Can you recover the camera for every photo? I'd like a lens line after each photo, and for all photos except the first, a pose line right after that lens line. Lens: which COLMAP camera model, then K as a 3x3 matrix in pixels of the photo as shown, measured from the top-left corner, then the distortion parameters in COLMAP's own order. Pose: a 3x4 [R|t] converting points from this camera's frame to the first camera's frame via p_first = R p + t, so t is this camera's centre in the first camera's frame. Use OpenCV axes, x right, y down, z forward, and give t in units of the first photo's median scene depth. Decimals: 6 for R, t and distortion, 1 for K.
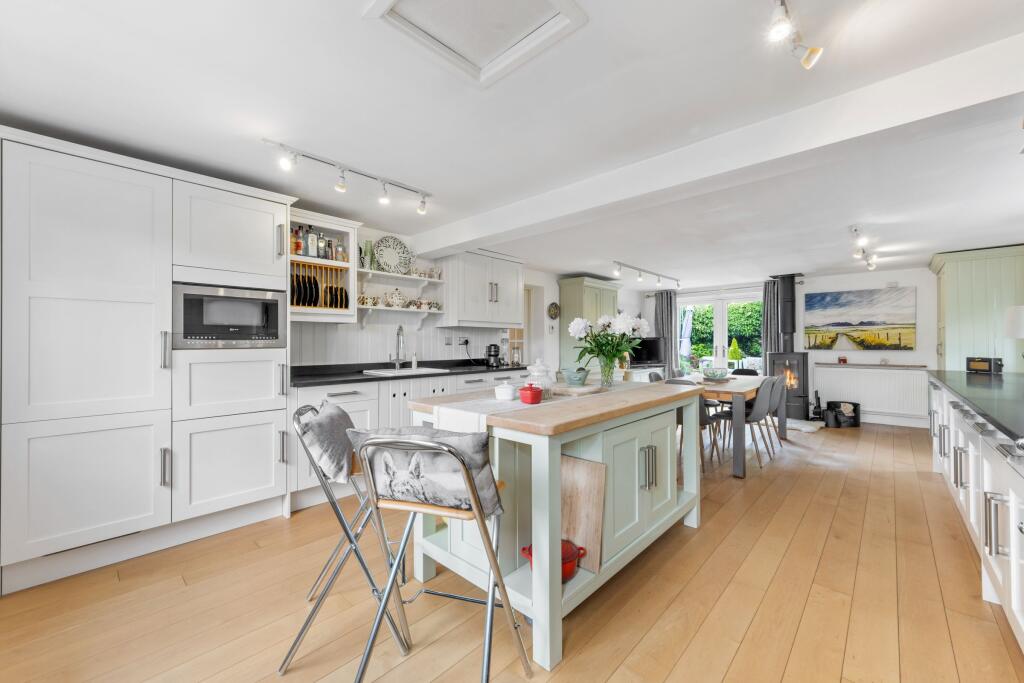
lens RADIAL K [[409.1, 0, 513.9], [0, 409.1, 340.1], [0, 0, 1]] dist [0.004484, -0.000011]
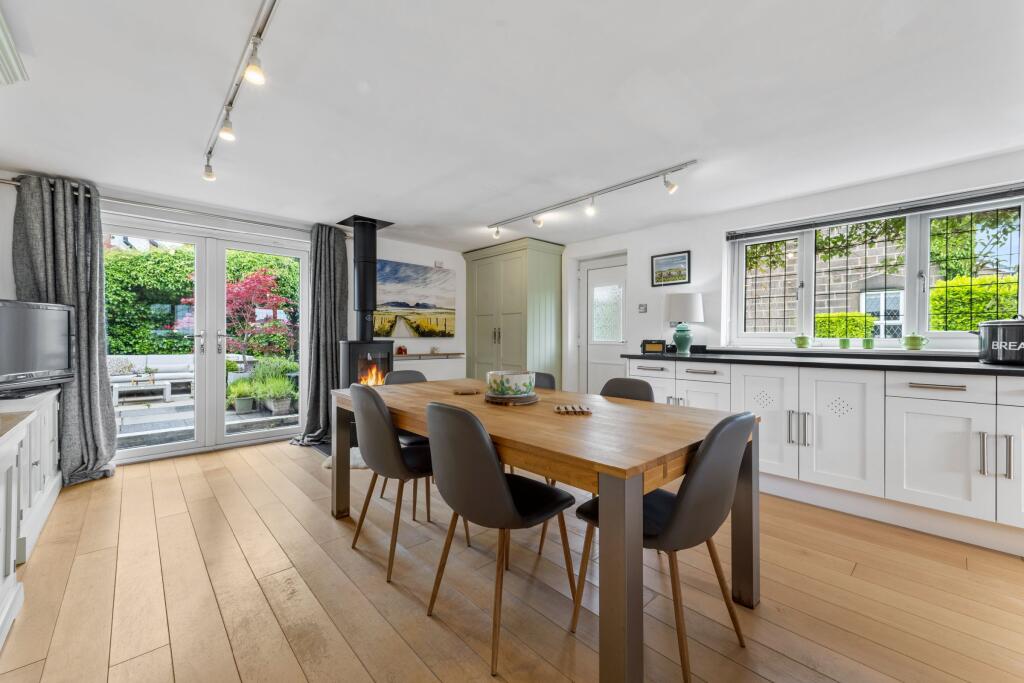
lens RADIAL K [[409.1, 0, 514.8], [0, 409.1, 338.6], [0, 0, 1]] dist [0.004484, -0.000011]
pose [[0.073071, -0.001613, 0.997325, 0.040662], [-0.007912, 0.999966, 0.002197, 0.023306], [-0.997295, -0.008052, 0.073056, 0.747458]]
